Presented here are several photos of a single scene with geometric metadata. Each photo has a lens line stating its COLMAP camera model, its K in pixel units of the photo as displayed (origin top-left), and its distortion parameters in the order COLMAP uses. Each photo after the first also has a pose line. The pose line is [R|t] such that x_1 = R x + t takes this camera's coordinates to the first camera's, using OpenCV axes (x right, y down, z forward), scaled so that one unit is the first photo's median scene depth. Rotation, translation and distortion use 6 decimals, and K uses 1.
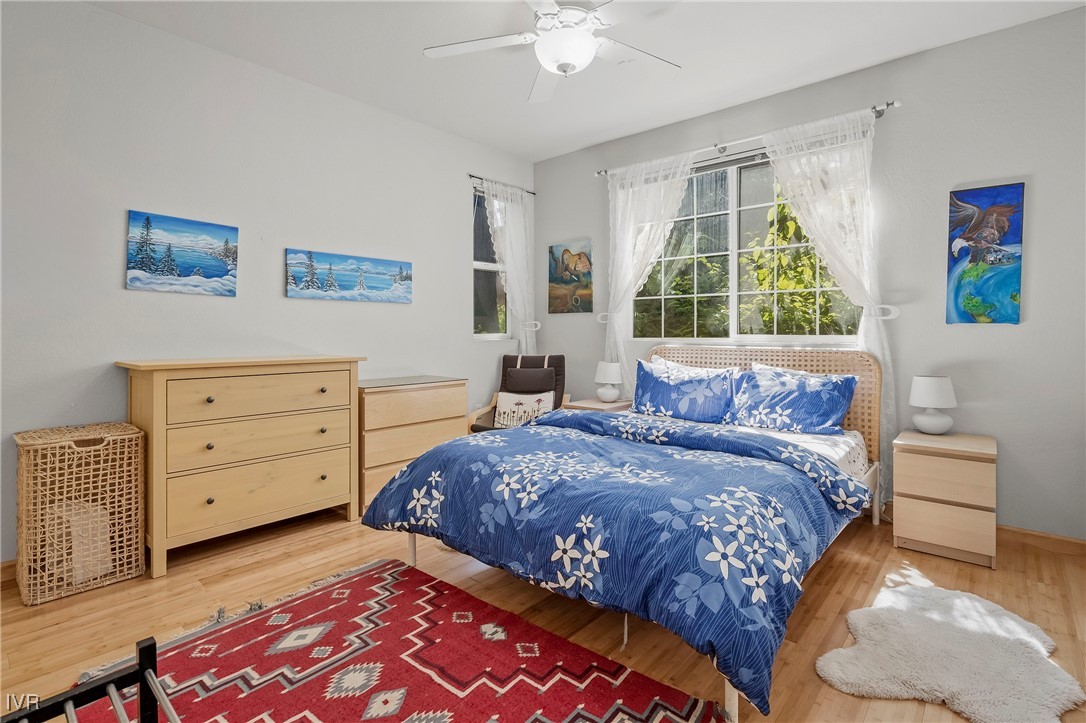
lens RADIAL K [[513.9, 0, 542.4], [0, 513.9, 366.4], [0, 0, 1]] dist [0.000109, 0.000692]
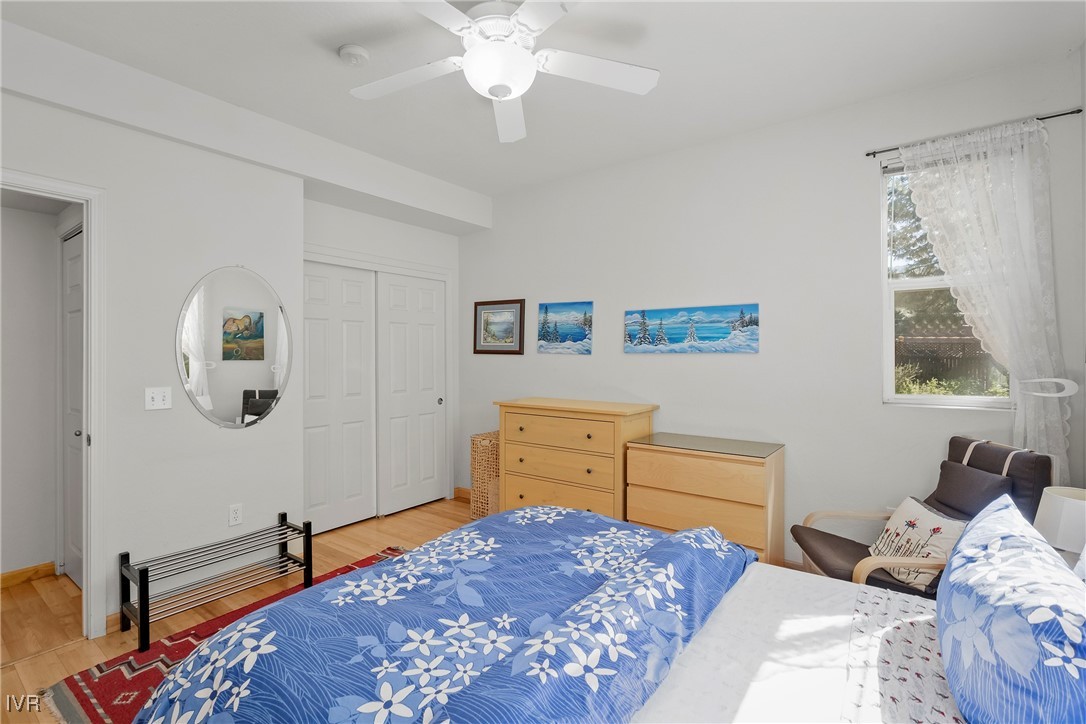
lens RADIAL K [[504.1, 0, 535.0], [0, 504.1, 352.9], [0, 0, 1]] dist [0.002033, 0.000504]
pose [[0.102130, -0.005635, -0.994755, 0.616533], [-0.068173, 0.997593, -0.012651, -0.106818], [0.992432, 0.069107, 0.101500, 0.686456]]
